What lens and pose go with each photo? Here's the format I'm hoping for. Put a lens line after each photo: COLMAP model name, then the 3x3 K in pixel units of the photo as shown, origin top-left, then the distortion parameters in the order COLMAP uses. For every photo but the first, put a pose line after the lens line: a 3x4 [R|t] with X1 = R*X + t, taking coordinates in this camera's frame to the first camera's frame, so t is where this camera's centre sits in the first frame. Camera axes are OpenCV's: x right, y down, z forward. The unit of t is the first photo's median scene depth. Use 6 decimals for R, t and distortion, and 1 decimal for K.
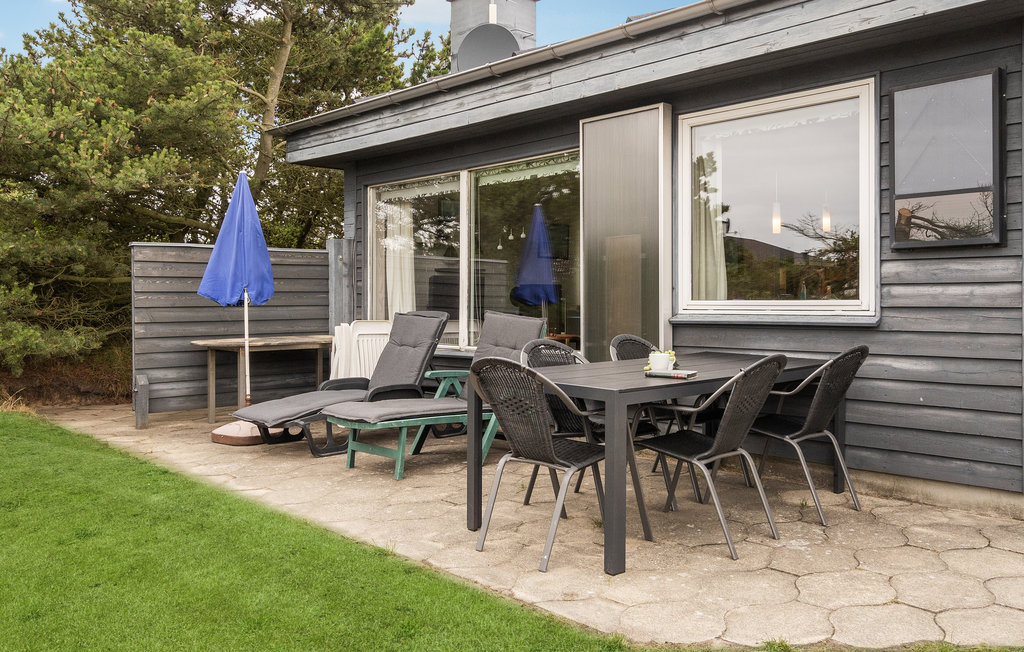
lens RADIAL K [[845.1, 0, 512.0], [0, 845.1, 326.0], [0, 0, 1]] dist [0.043456, 0.000366]
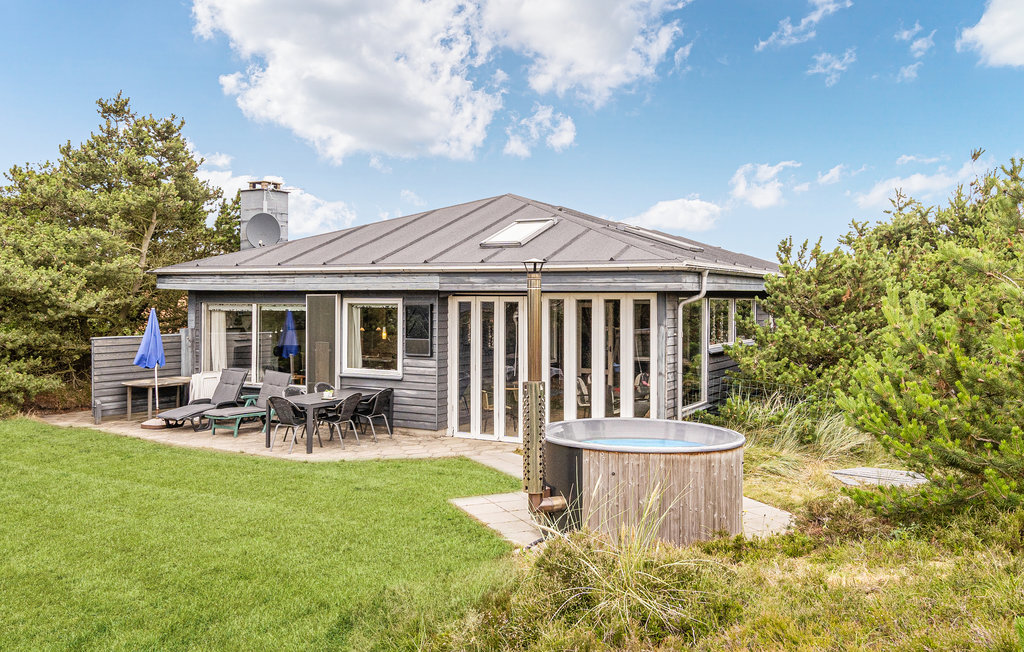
lens RADIAL K [[927.8, 0, 511.8], [0, 927.8, 306.0], [0, 0, 1]] dist [-0.006165, 0.001496]
pose [[0.964830, 0.001799, 0.262869, -0.050615], [0.001994, 0.999898, -0.014162, -0.159732], [-0.262868, 0.014188, 0.964727, -1.717040]]
